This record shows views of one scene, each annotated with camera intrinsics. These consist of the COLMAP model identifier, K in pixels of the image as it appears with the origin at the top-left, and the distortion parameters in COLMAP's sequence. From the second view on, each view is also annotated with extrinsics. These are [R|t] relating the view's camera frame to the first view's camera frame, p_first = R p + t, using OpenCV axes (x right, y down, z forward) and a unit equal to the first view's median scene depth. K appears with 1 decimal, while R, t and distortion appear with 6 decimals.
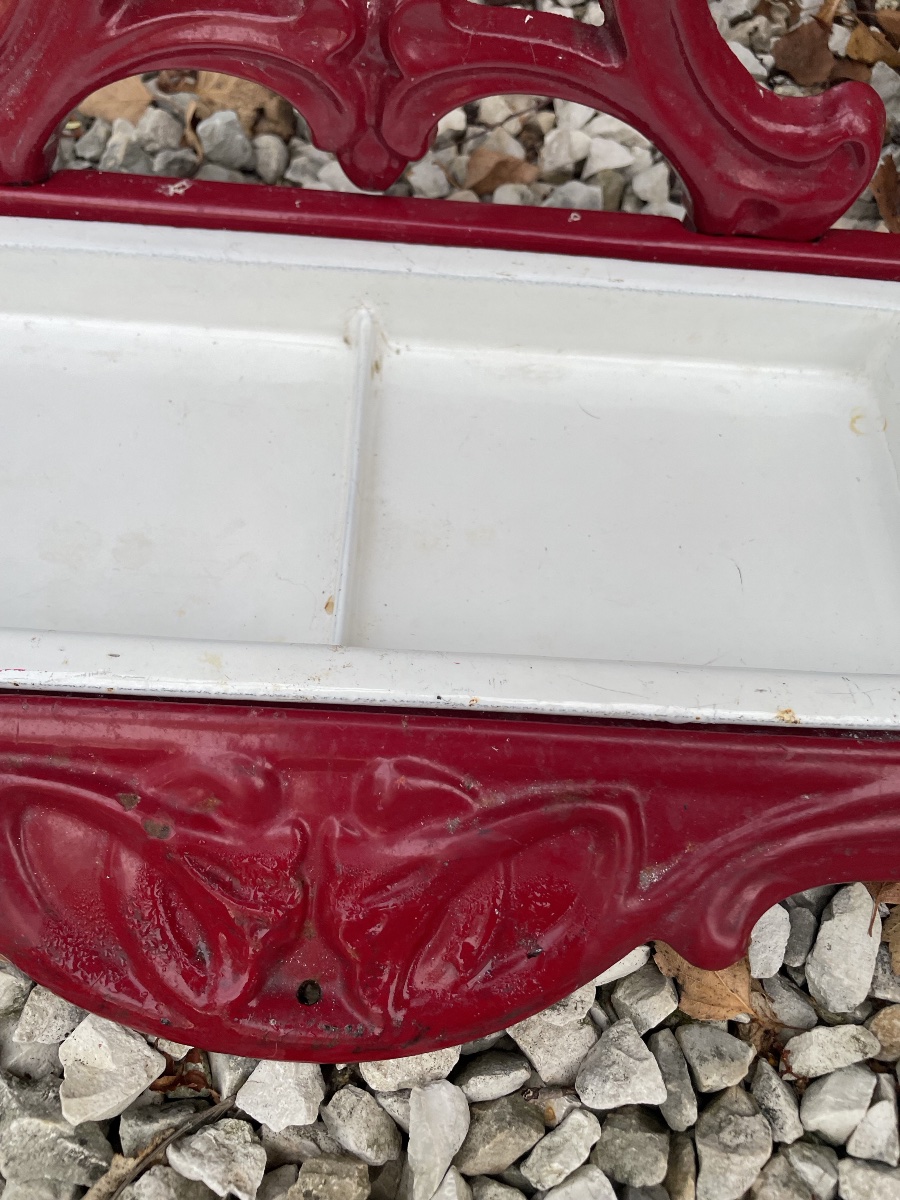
lens RADIAL K [[915.5, 0, 450.5], [0, 915.5, 598.1], [0, 0, 1]] dist [0.072673, -0.103325]
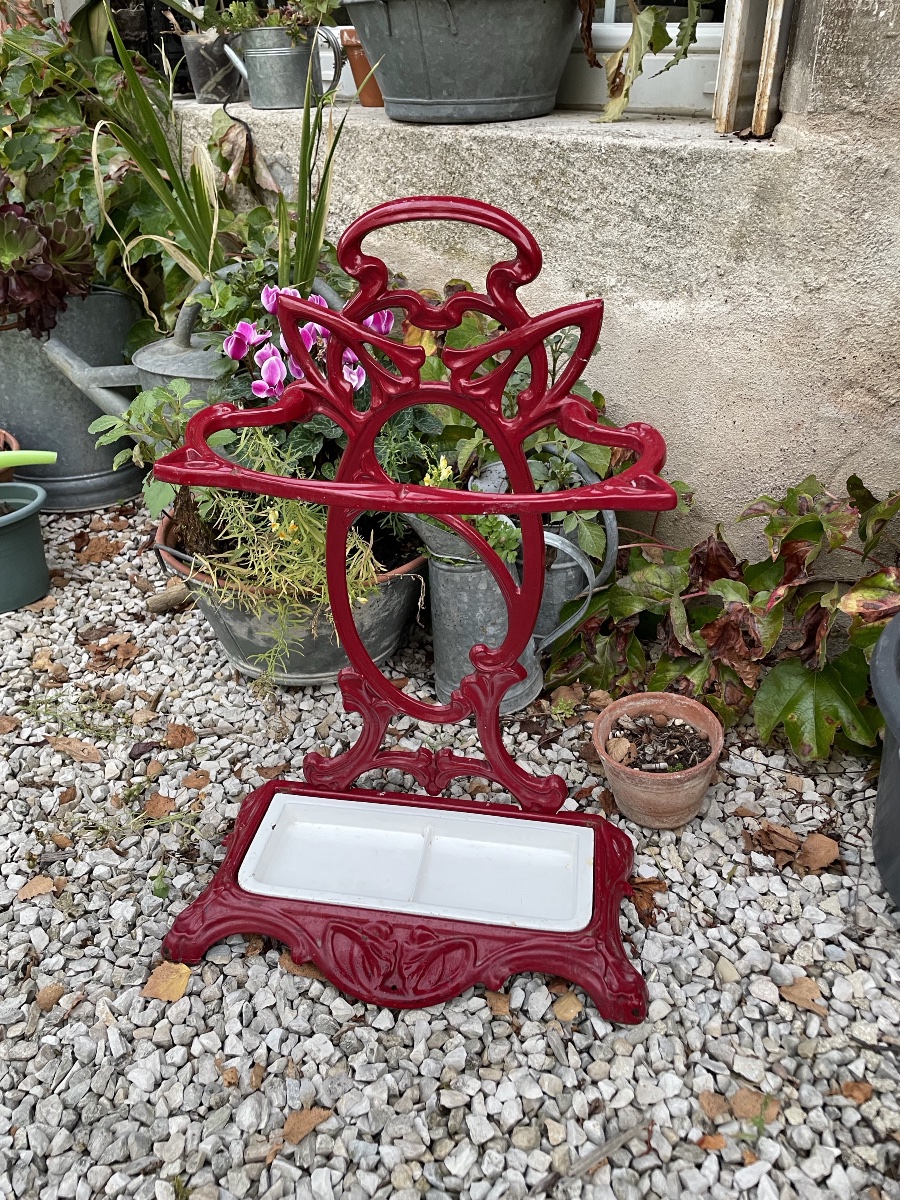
lens RADIAL K [[915.5, 0, 455.7], [0, 915.5, 589.0], [0, 0, 1]] dist [0.072673, -0.103325]
pose [[0.991139, 0.004957, -0.132733, 0.501348], [-0.078051, 0.830307, -0.551814, 0.920450], [0.107474, 0.557284, 0.823337, -2.553734]]
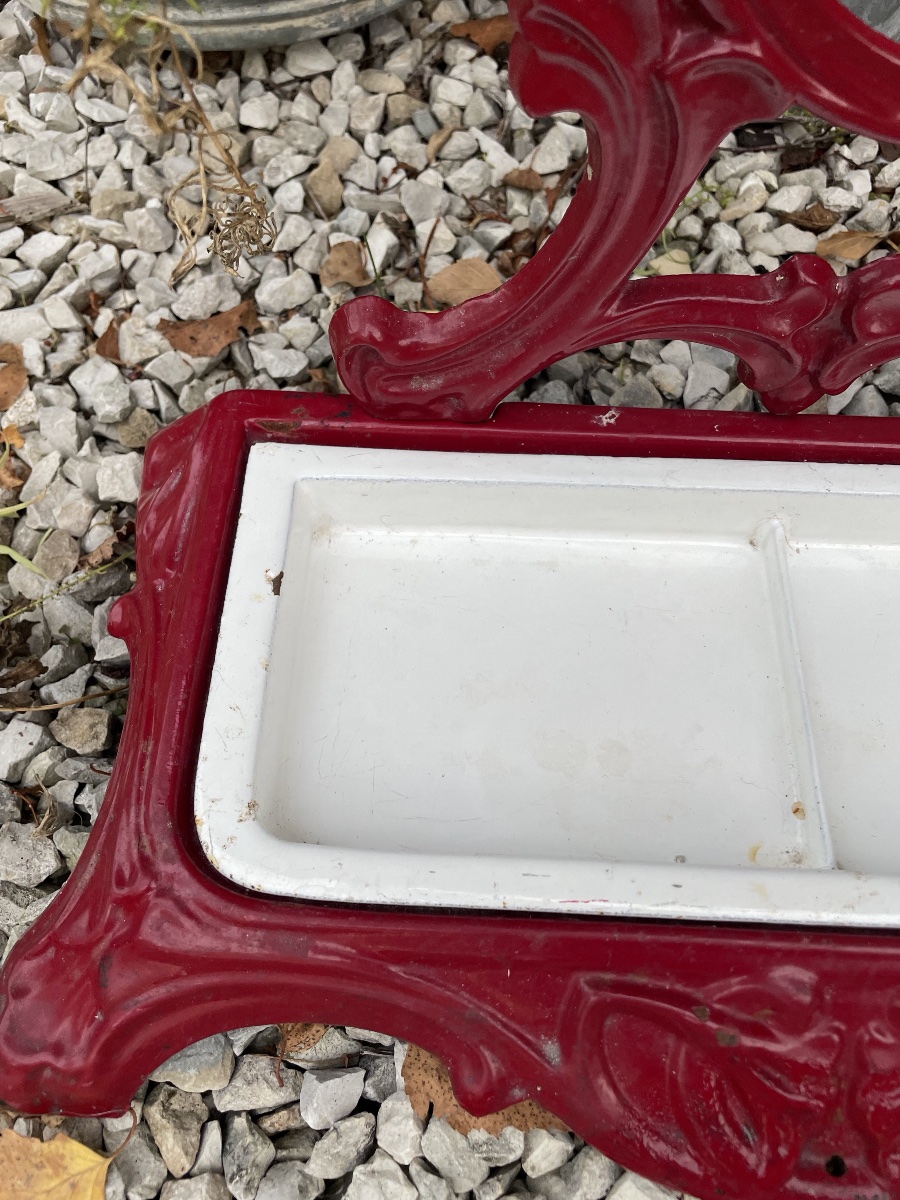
lens RADIAL K [[915.5, 0, 451.7], [0, 915.5, 599.2], [0, 0, 1]] dist [0.072673, -0.103325]
pose [[0.998635, -0.012197, -0.050788, -0.438580], [0.012954, 0.999810, 0.014597, -0.242402], [0.050600, -0.015235, 0.998603, -0.140631]]
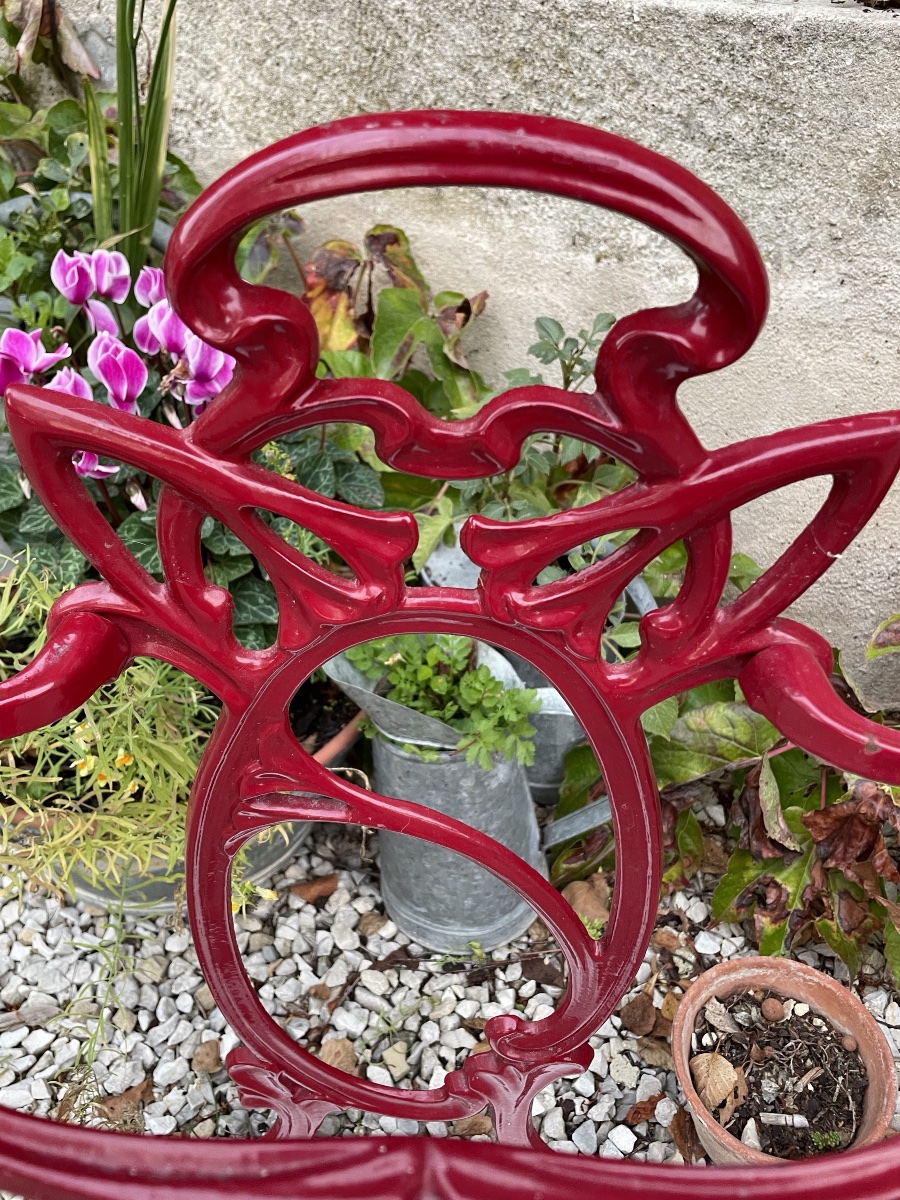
lens RADIAL K [[915.5, 0, 446.6], [0, 915.5, 602.0], [0, 0, 1]] dist [0.072673, -0.103325]
pose [[0.999566, -0.017748, -0.023503, 0.079861], [0.004870, 0.886647, -0.462421, -0.680693], [0.029046, 0.462106, 0.886349, -1.549979]]
